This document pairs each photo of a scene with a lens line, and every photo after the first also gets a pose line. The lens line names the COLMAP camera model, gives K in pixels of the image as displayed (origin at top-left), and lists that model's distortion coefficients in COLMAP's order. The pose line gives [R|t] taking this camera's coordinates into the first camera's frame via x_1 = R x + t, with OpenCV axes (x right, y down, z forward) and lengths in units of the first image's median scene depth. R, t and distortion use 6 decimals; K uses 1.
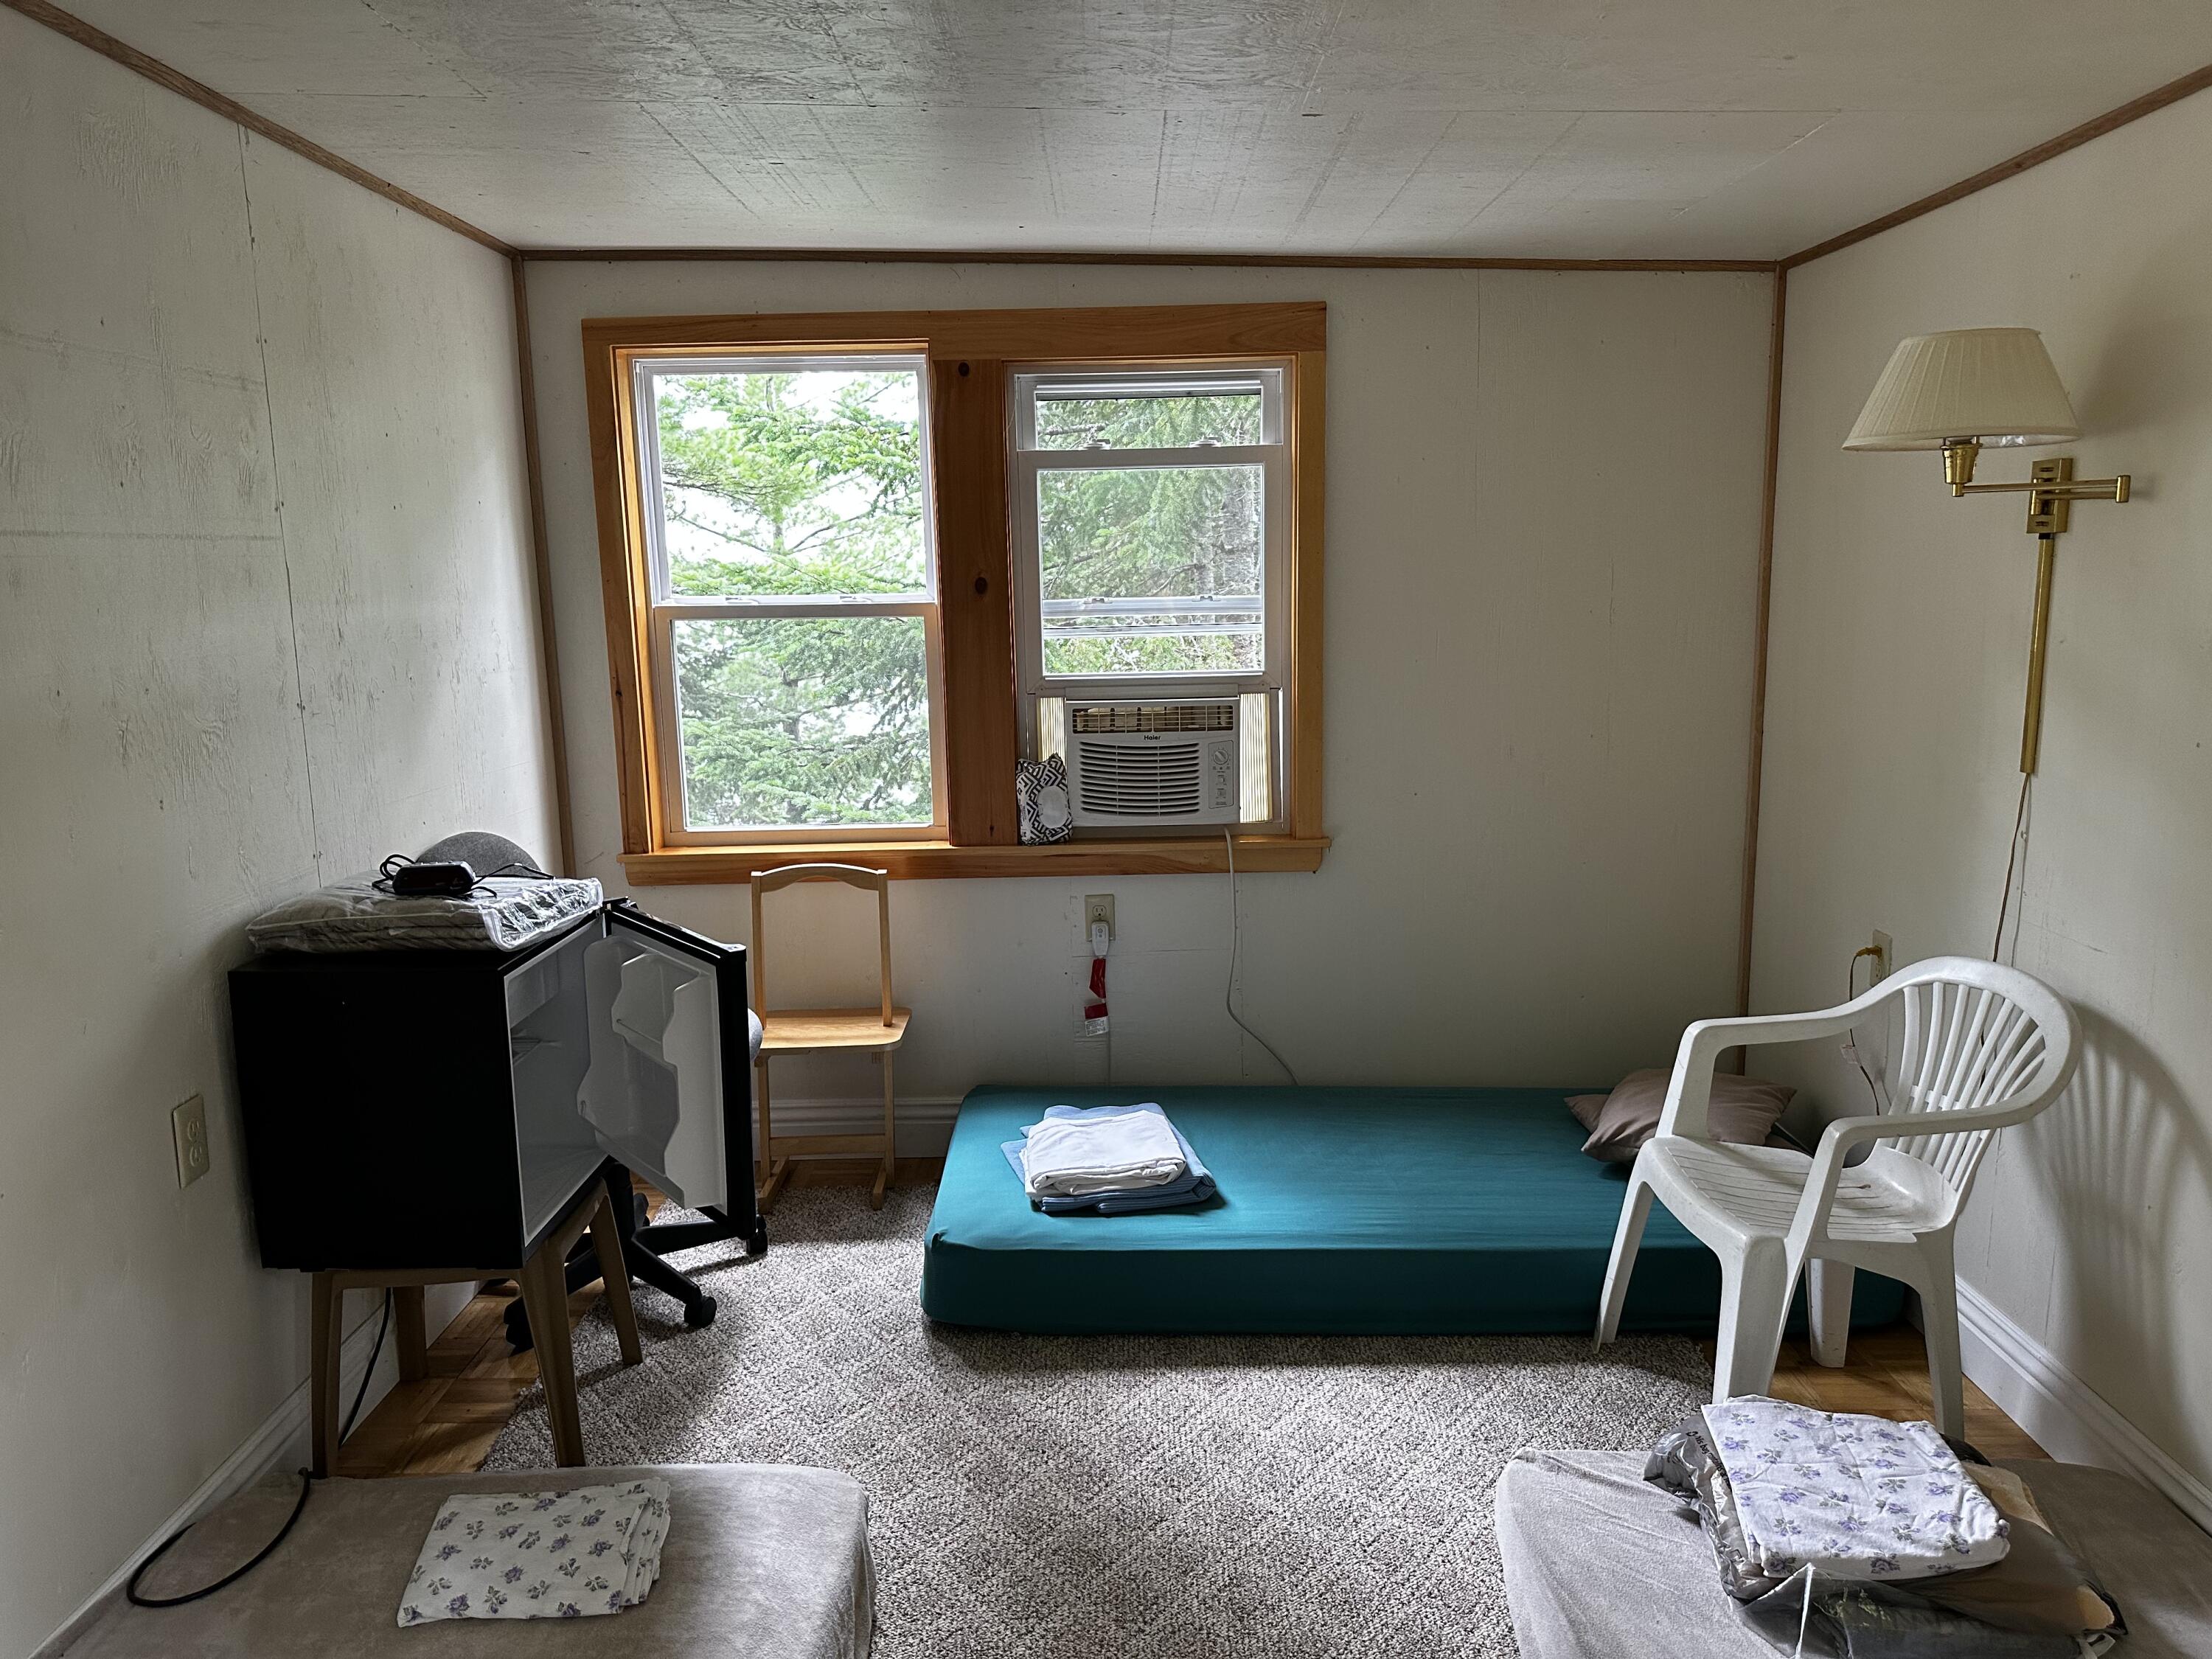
lens RADIAL K [[1558.8, 0, 1085.2], [0, 1558.8, 808.8], [0, 0, 1]] dist [0.054753, -0.063611]
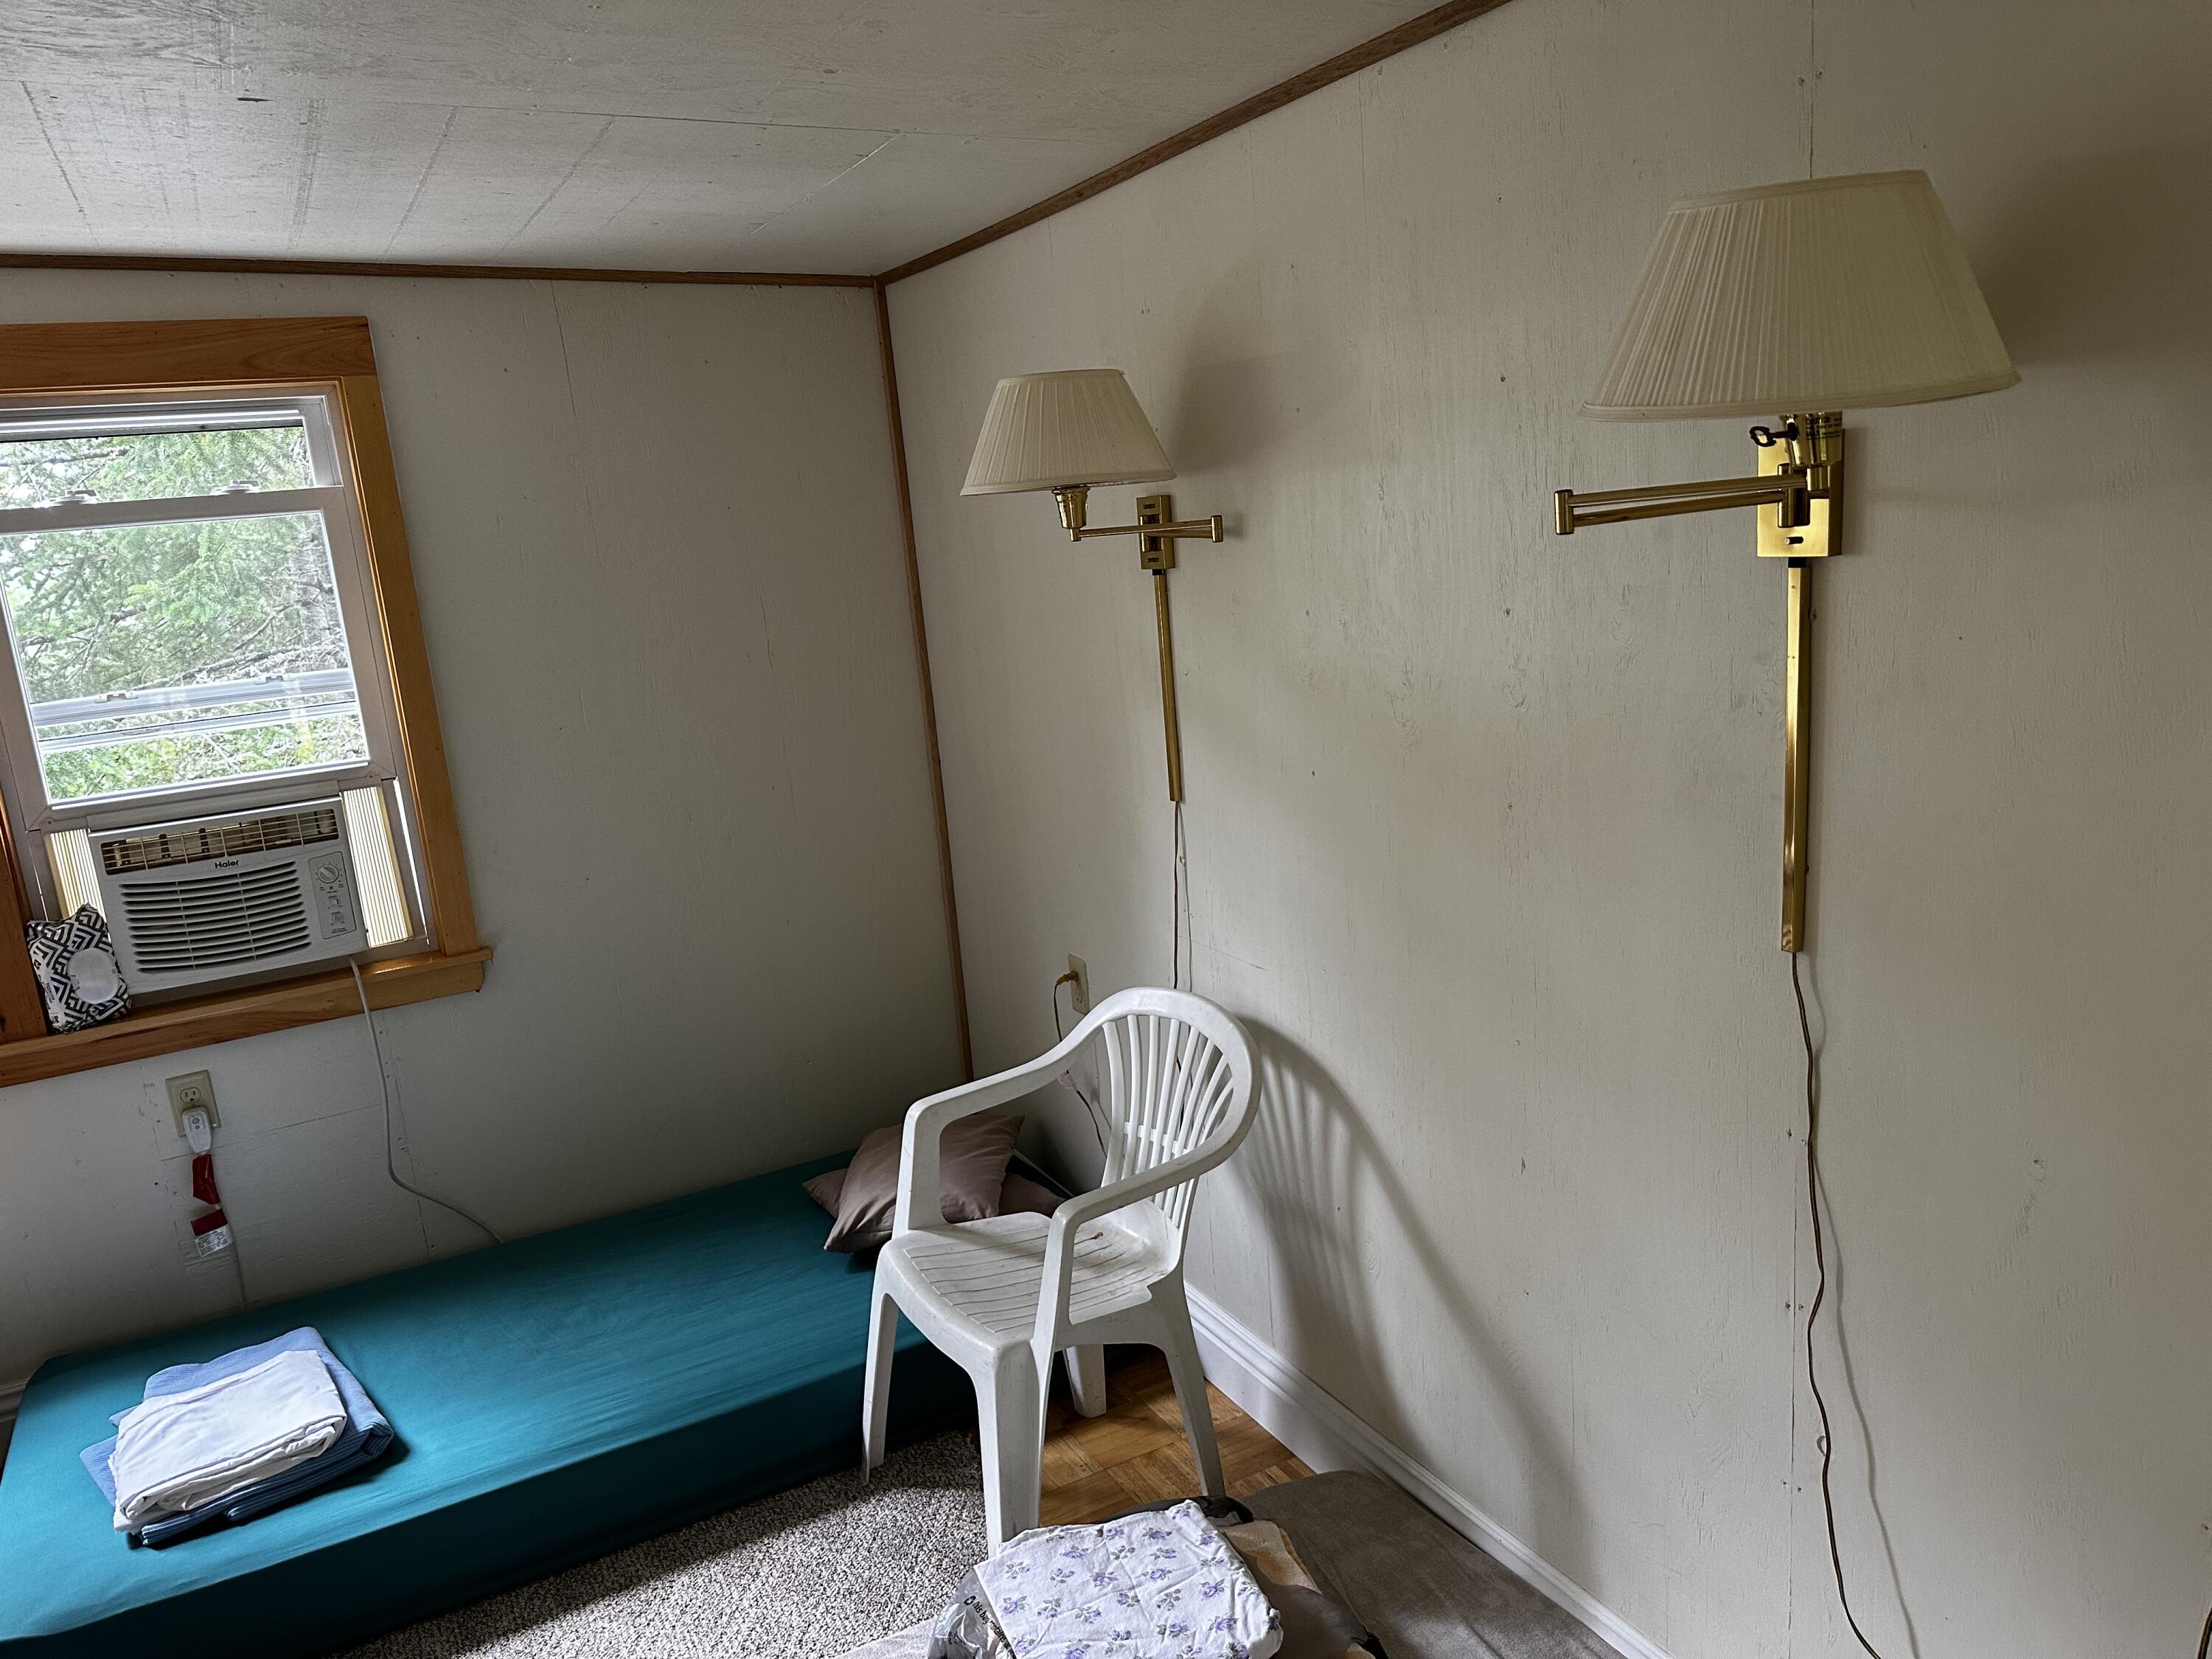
lens RADIAL K [[1558.8, 0, 1113.7], [0, 1558.8, 778.1], [0, 0, 1]] dist [0.054753, -0.063611]
pose [[0.866923, -0.148395, 0.475839, 0.078607], [0.147653, 0.988262, 0.039192, -0.072146], [-0.476070, 0.036282, 0.878659, 0.123860]]
